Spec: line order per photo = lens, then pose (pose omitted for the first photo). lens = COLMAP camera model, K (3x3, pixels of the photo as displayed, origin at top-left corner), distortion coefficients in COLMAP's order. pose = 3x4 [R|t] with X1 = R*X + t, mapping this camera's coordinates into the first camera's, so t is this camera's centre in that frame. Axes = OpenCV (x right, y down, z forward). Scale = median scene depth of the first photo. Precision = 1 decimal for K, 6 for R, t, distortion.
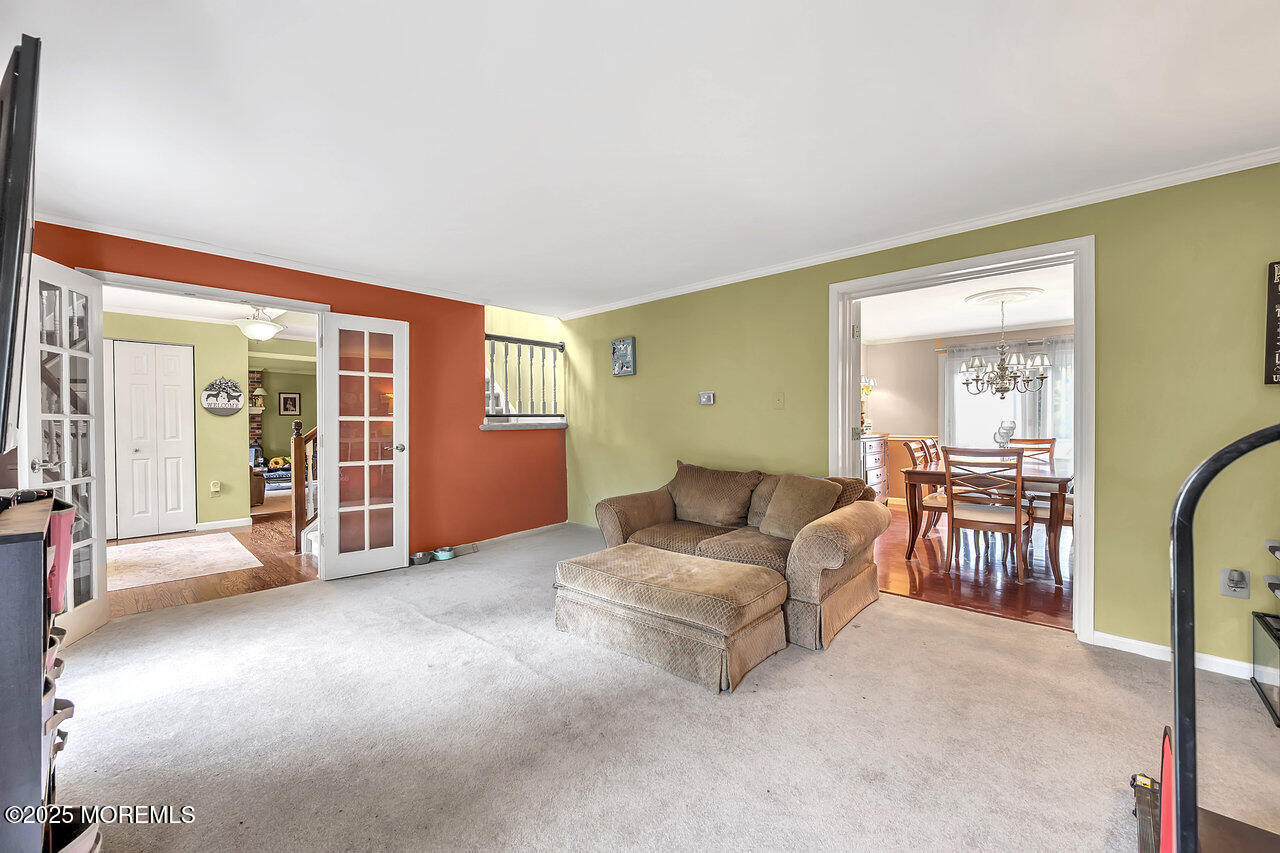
lens RADIAL K [[504.0, 0, 648.7], [0, 504.0, 430.3], [0, 0, 1]] dist [-0.002286, 0.000782]
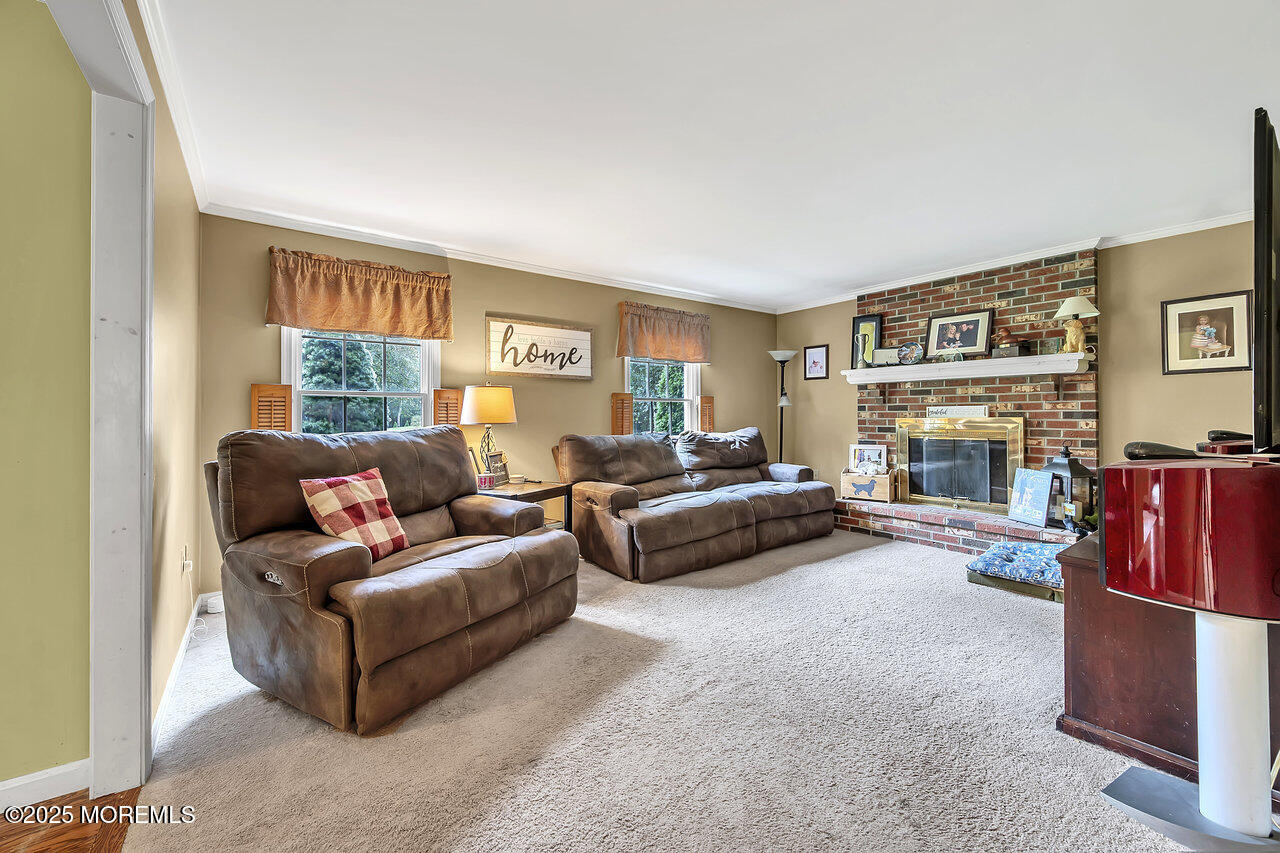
lens RADIAL K [[504.0, 0, 651.6], [0, 504.0, 411.8], [0, 0, 1]] dist [-0.002286, 0.000782]
pose [[-0.199832, -0.001372, -0.979829, -0.362992], [0.003550, 0.999991, -0.002124, -0.006364], [0.979824, -0.003903, -0.199826, 0.752656]]
